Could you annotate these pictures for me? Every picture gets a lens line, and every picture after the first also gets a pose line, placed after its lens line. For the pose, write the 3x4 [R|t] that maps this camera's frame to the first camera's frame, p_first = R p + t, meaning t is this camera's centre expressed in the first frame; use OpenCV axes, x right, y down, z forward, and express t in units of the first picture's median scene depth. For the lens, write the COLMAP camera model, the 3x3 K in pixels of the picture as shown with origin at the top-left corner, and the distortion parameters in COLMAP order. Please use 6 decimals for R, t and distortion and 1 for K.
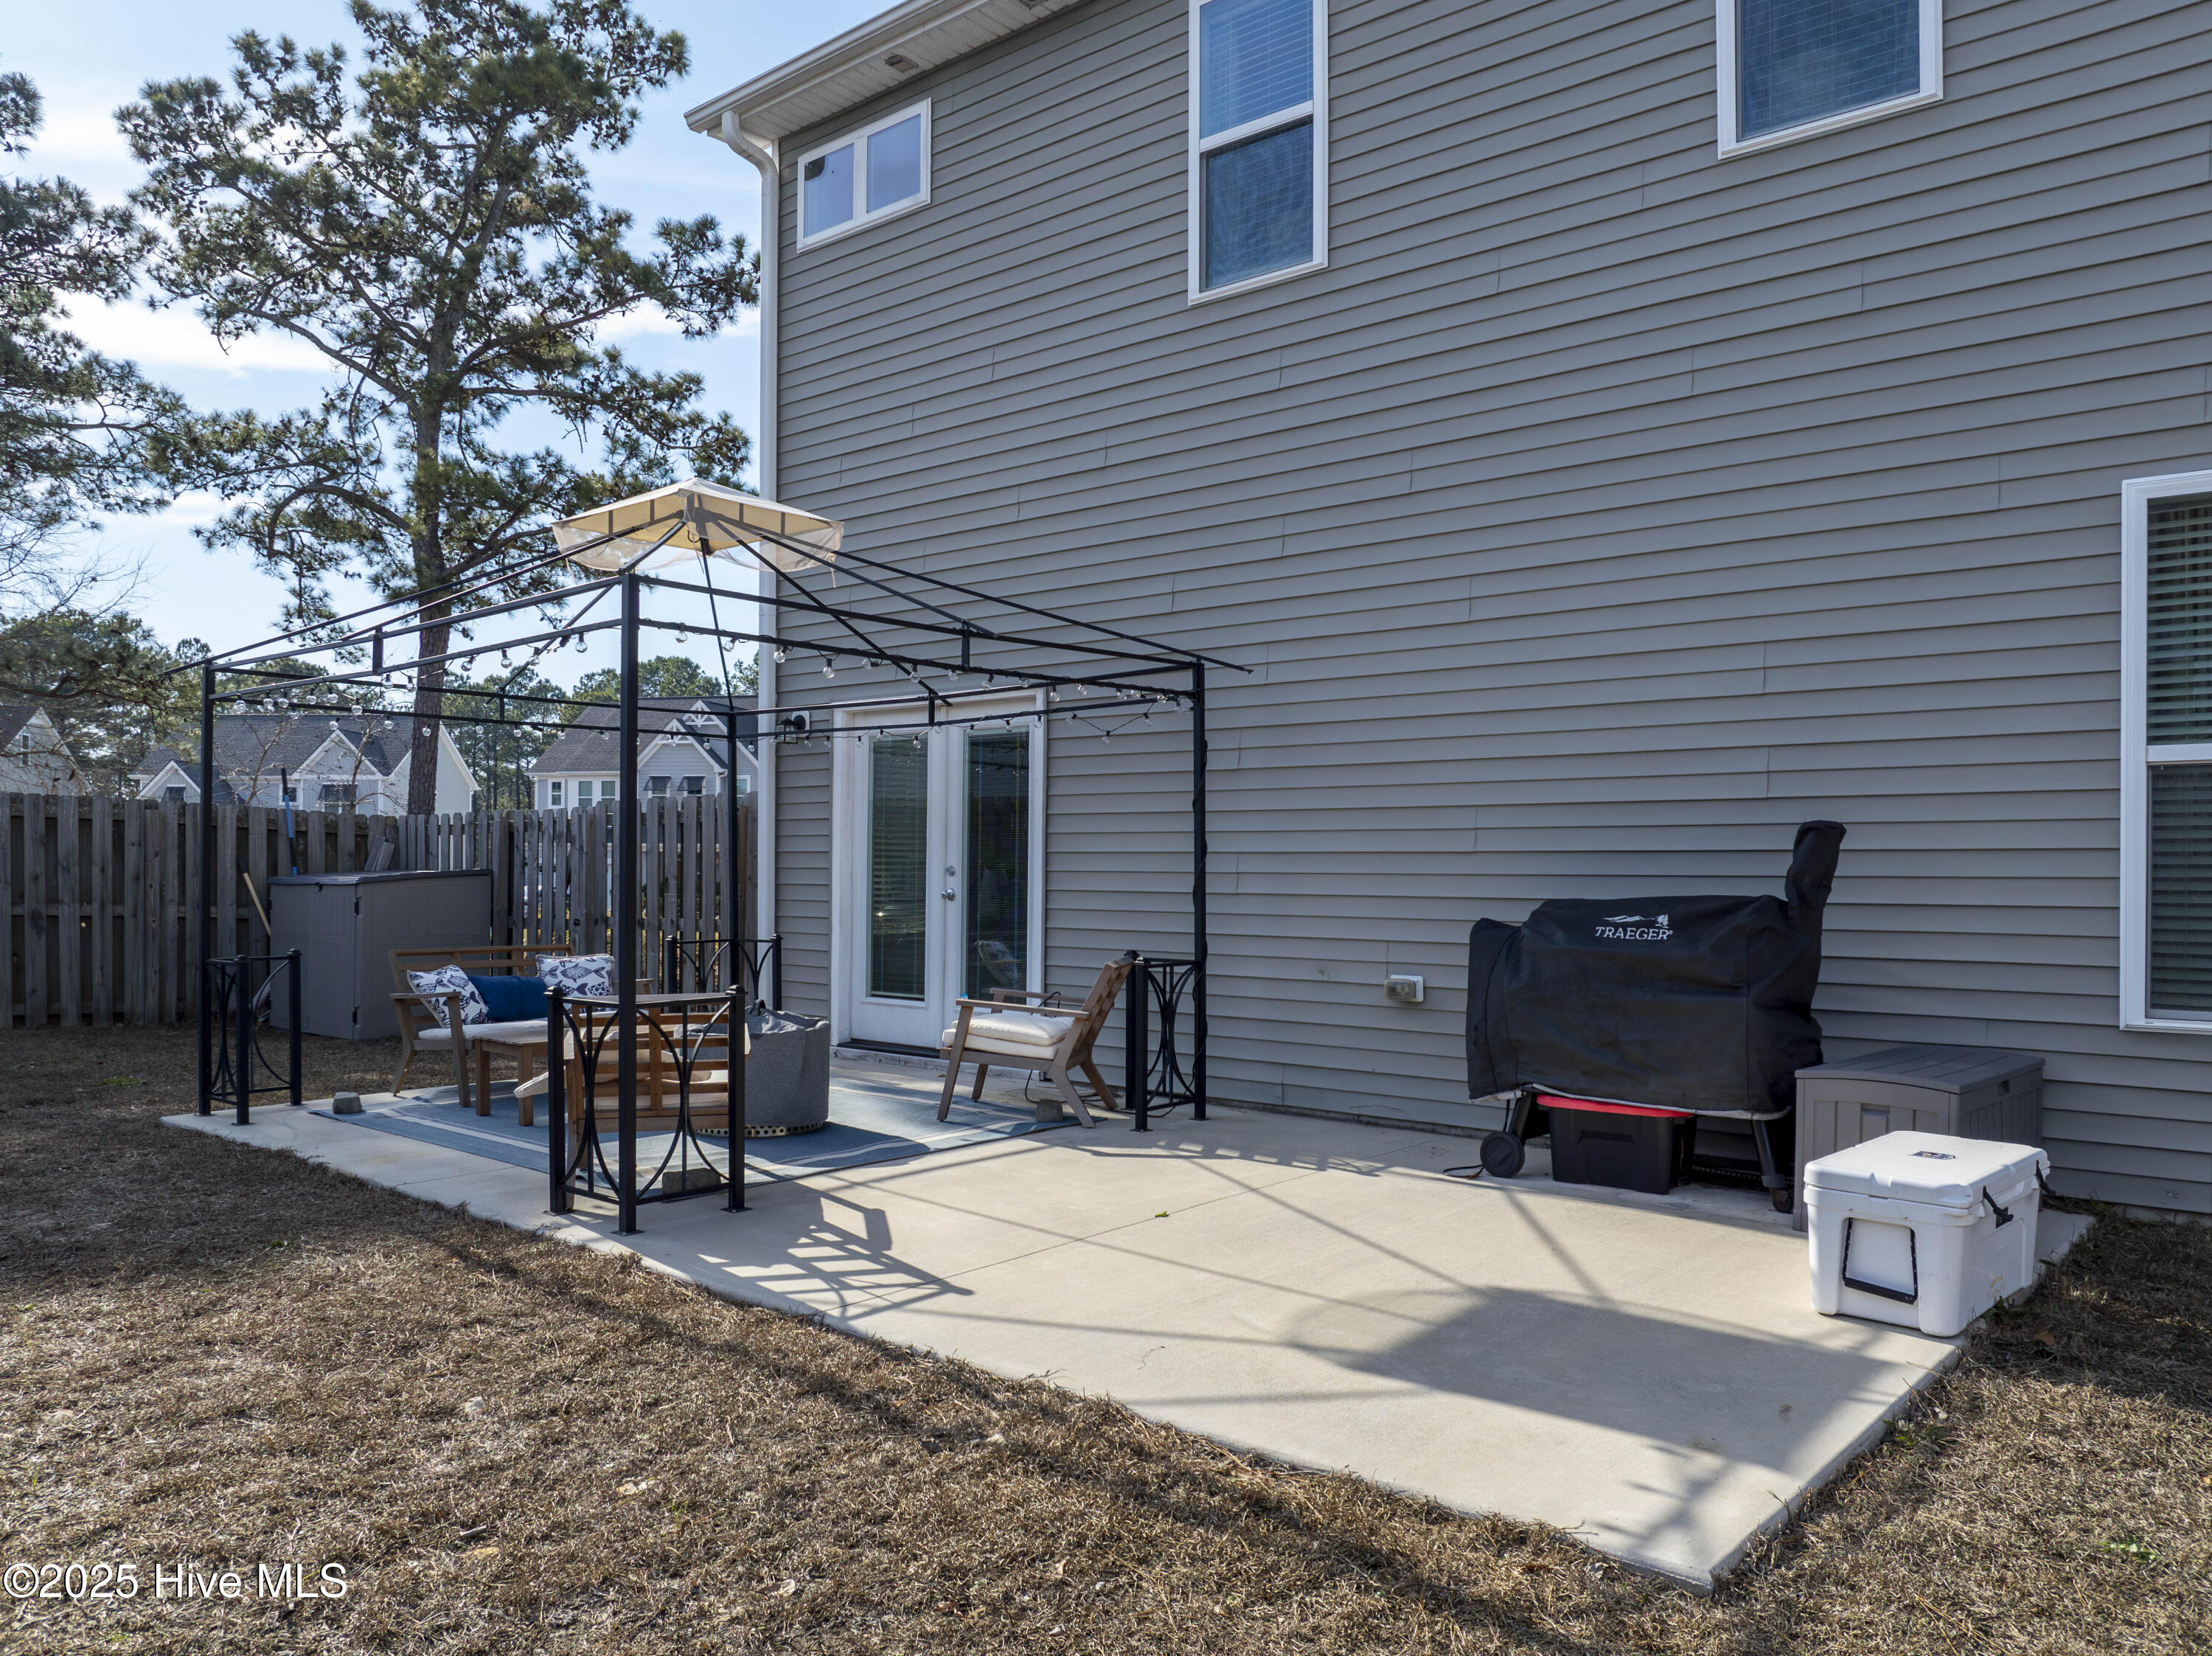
lens RADIAL K [[1580.7, 0, 1089.3], [0, 1580.7, 856.7], [0, 0, 1]] dist [-0.004860, -0.066736]
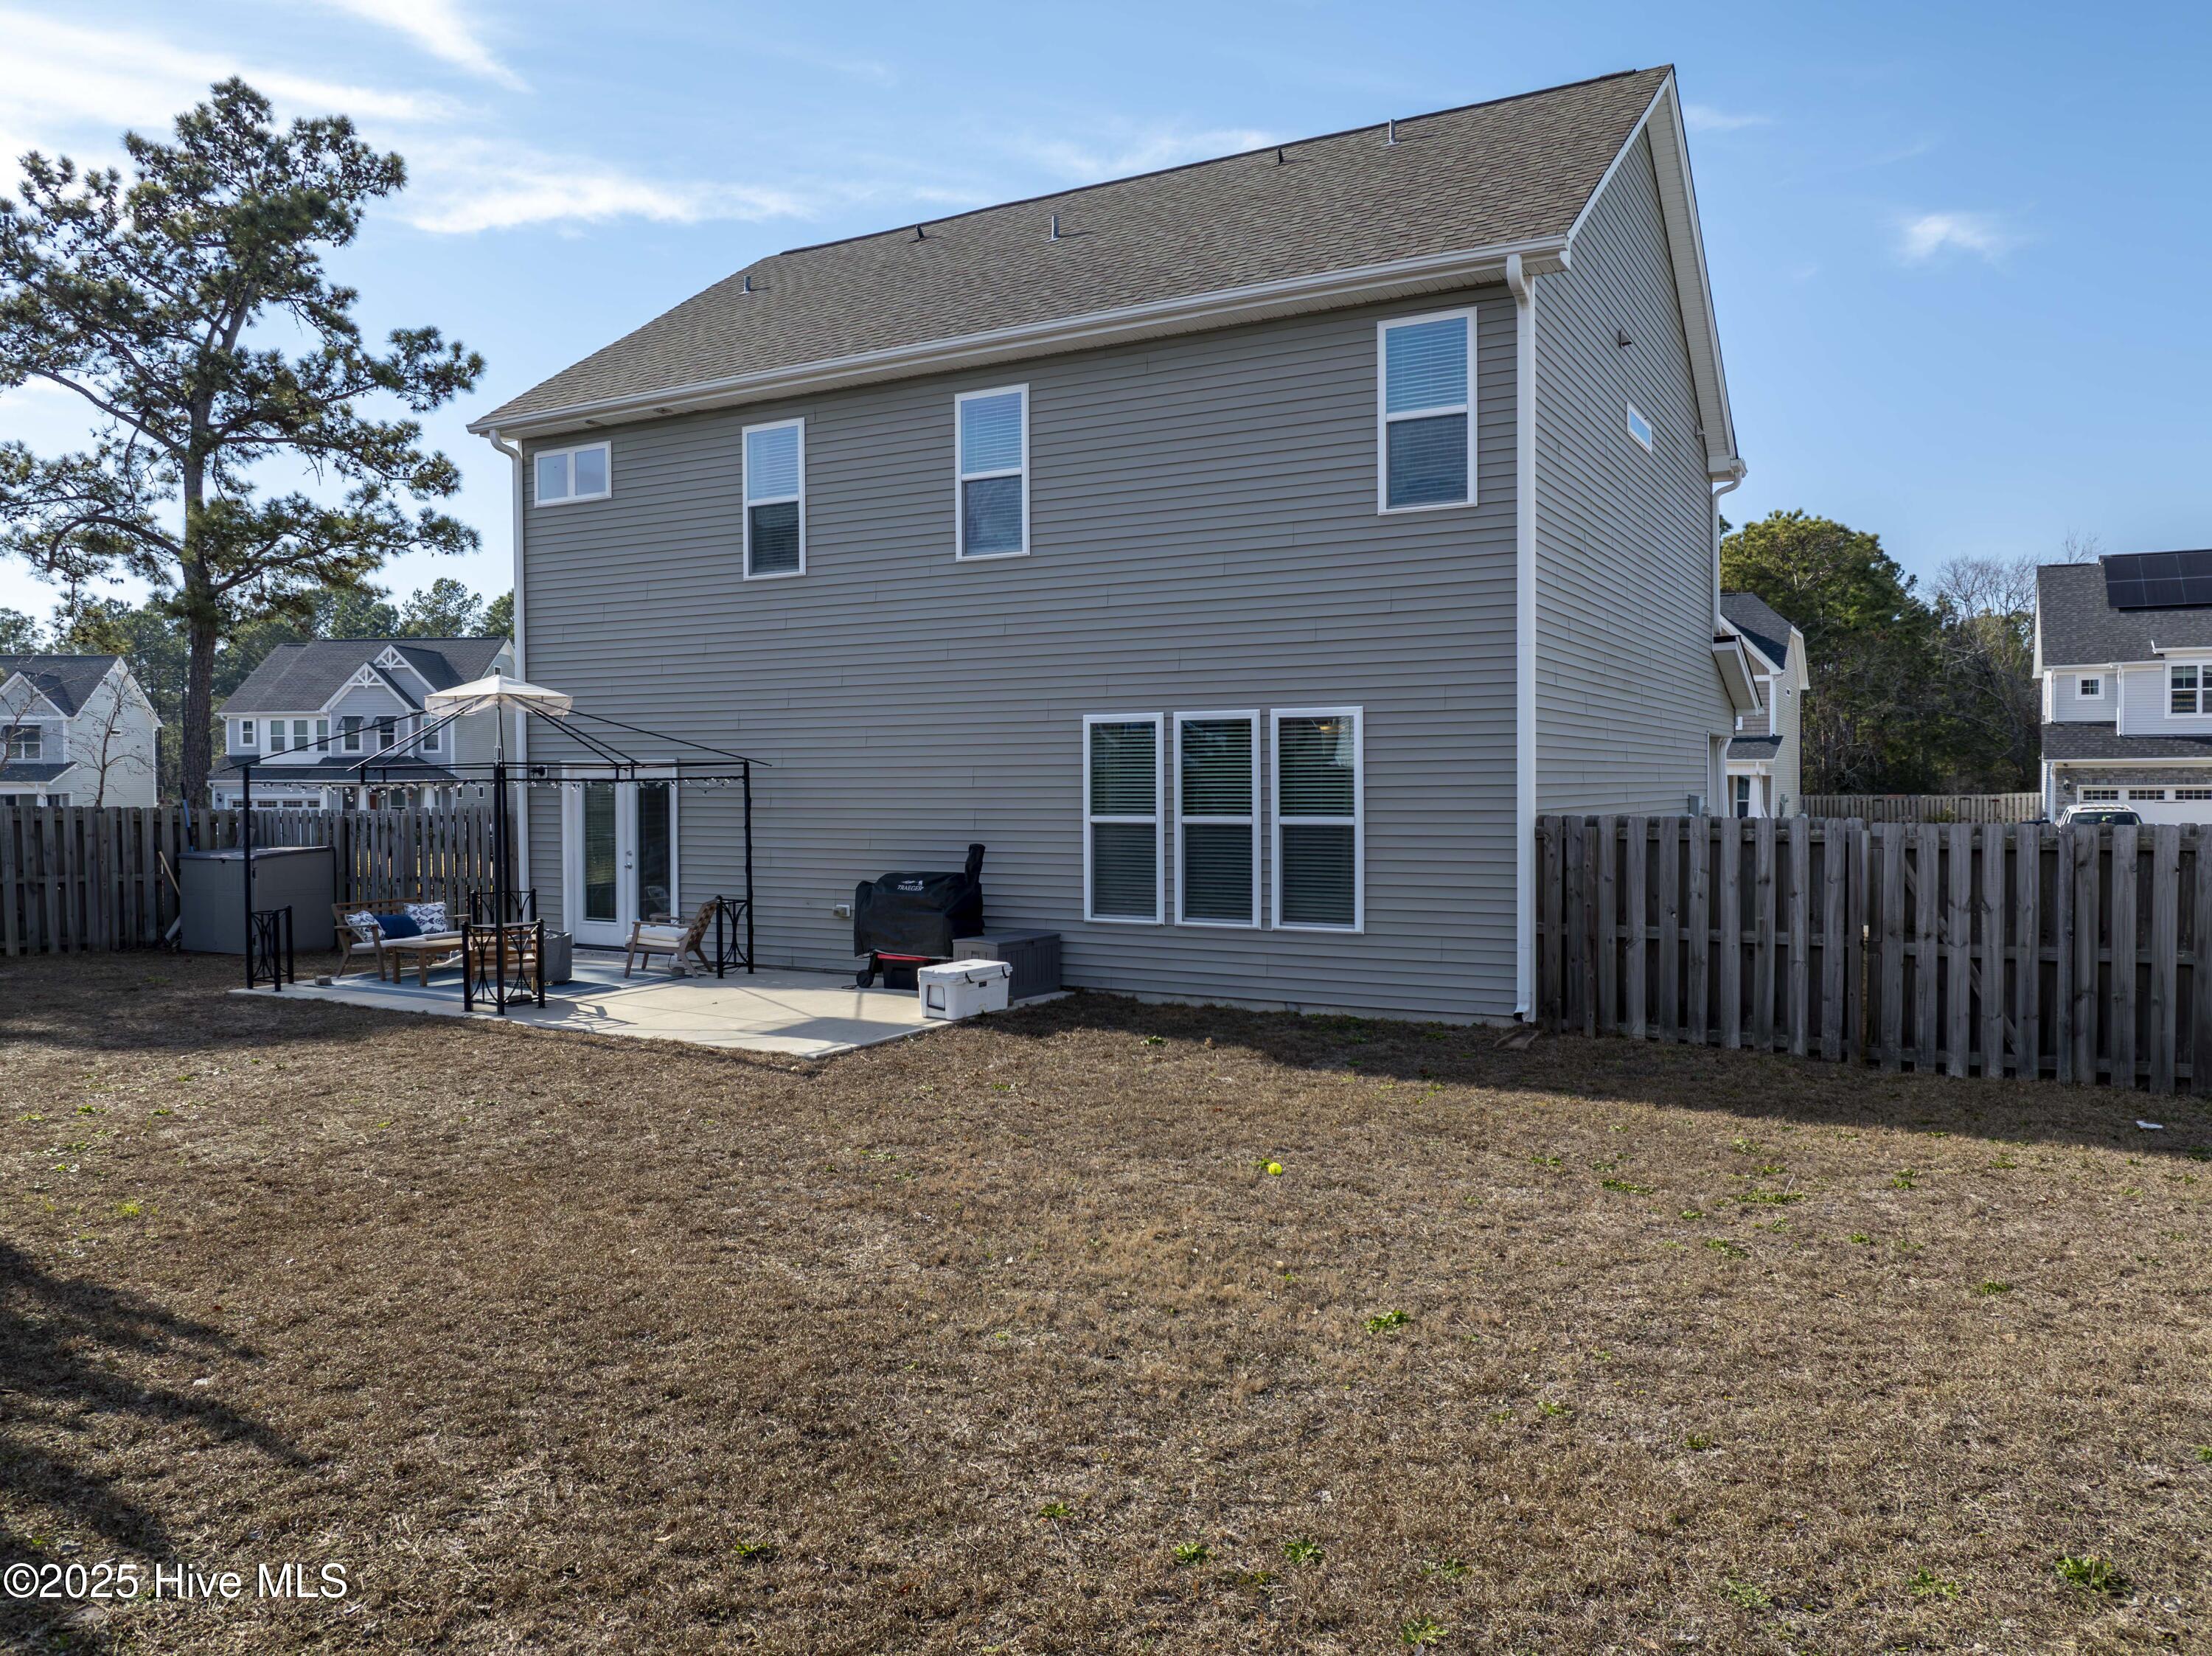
lens RADIAL K [[1573.8, 0, 1106.0], [0, 1573.8, 828.0], [0, 0, 1]] dist [-0.034388, -0.001531]
pose [[0.979486, -0.016708, 0.200820, 0.039030], [0.008850, 0.999162, 0.039963, -0.037598], [-0.201319, -0.037366, 0.978813, -0.393106]]
